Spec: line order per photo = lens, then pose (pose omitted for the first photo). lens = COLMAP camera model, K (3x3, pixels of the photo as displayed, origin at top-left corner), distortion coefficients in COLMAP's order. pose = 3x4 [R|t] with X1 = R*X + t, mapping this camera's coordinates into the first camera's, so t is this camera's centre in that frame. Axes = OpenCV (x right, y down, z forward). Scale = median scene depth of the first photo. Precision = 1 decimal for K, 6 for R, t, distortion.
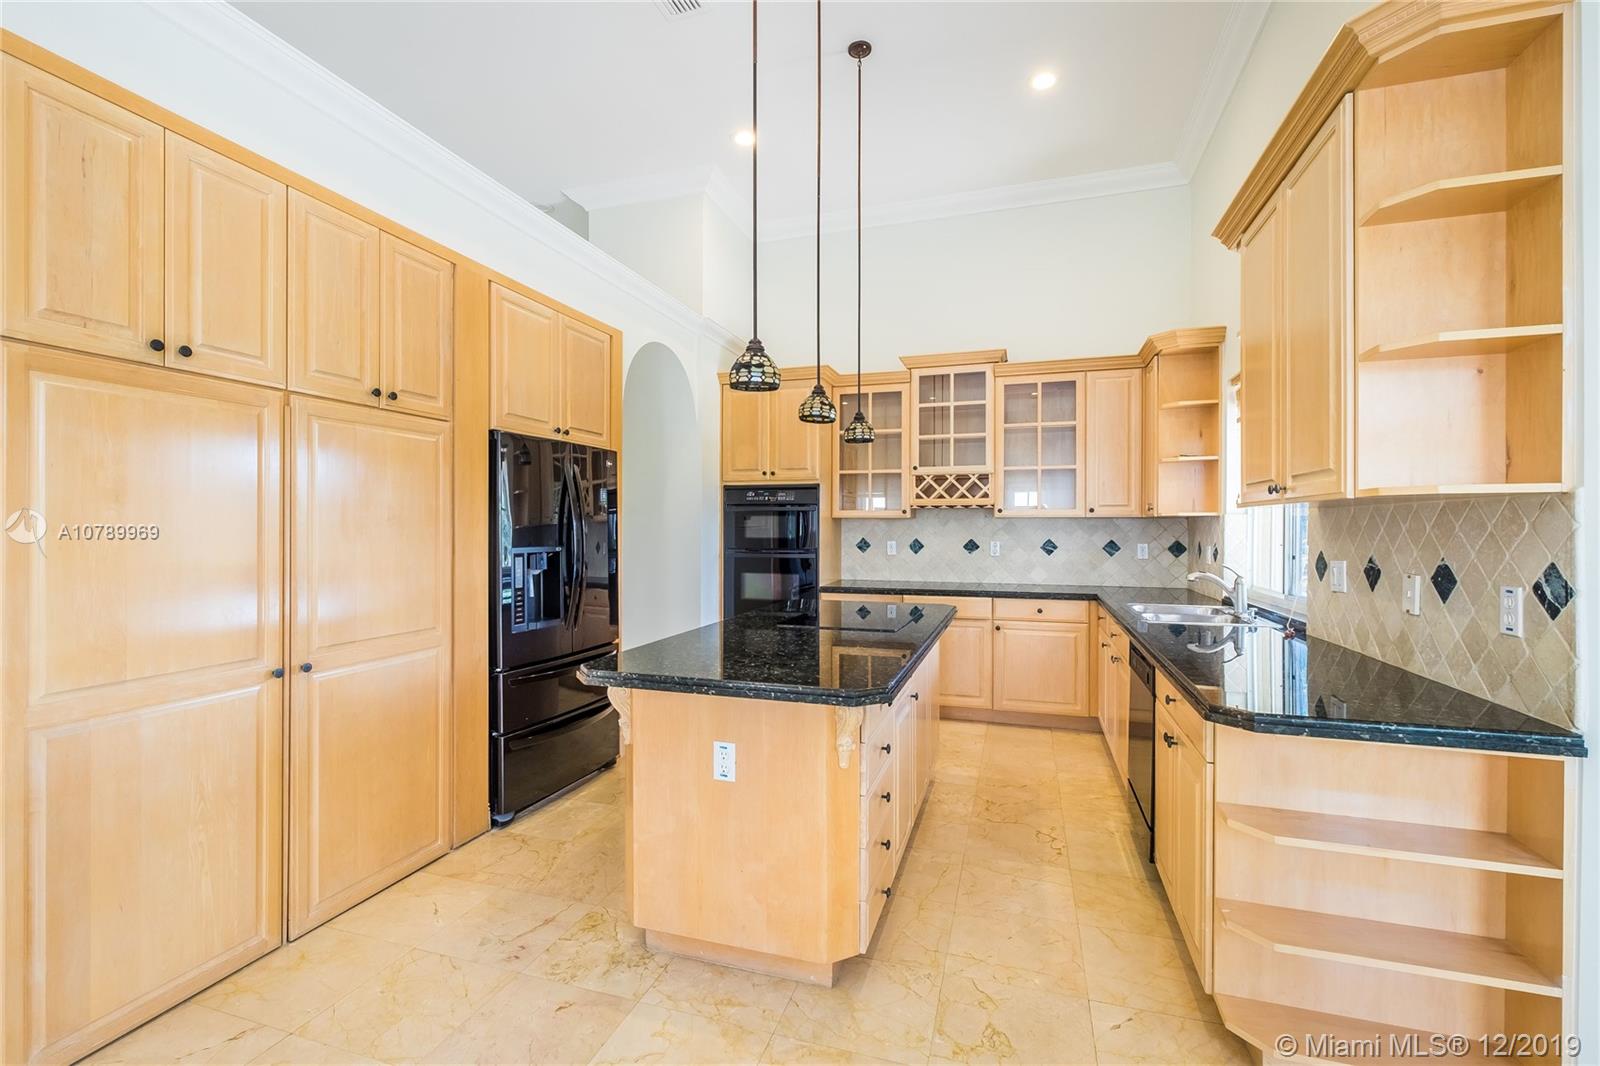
lens RADIAL K [[716.3, 0, 794.5], [0, 716.3, 529.5], [0, 0, 1]] dist [-0.001046, -0.001202]
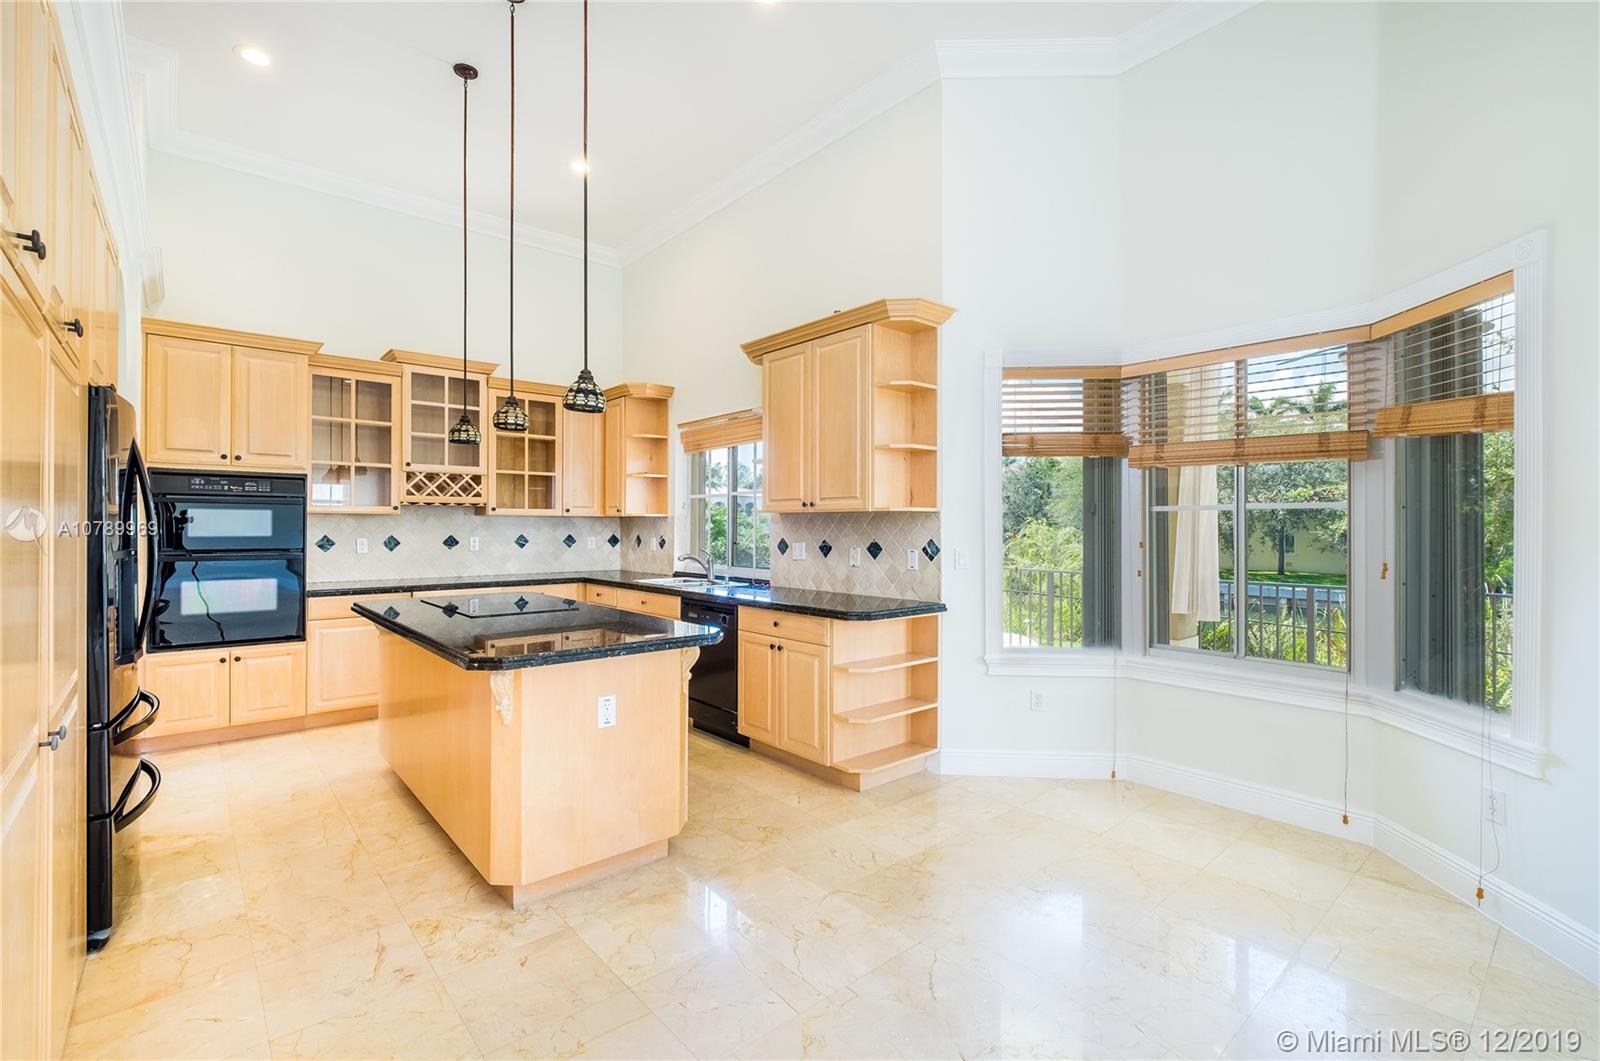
lens RADIAL K [[716.3, 0, 796.4], [0, 716.3, 521.3], [0, 0, 1]] dist [-0.001046, -0.001202]
pose [[0.510288, 0.005481, 0.859986, -0.425111], [0.000161, 0.999979, -0.006469, -0.000216], [-0.860003, 0.003439, 0.510277, 0.031271]]
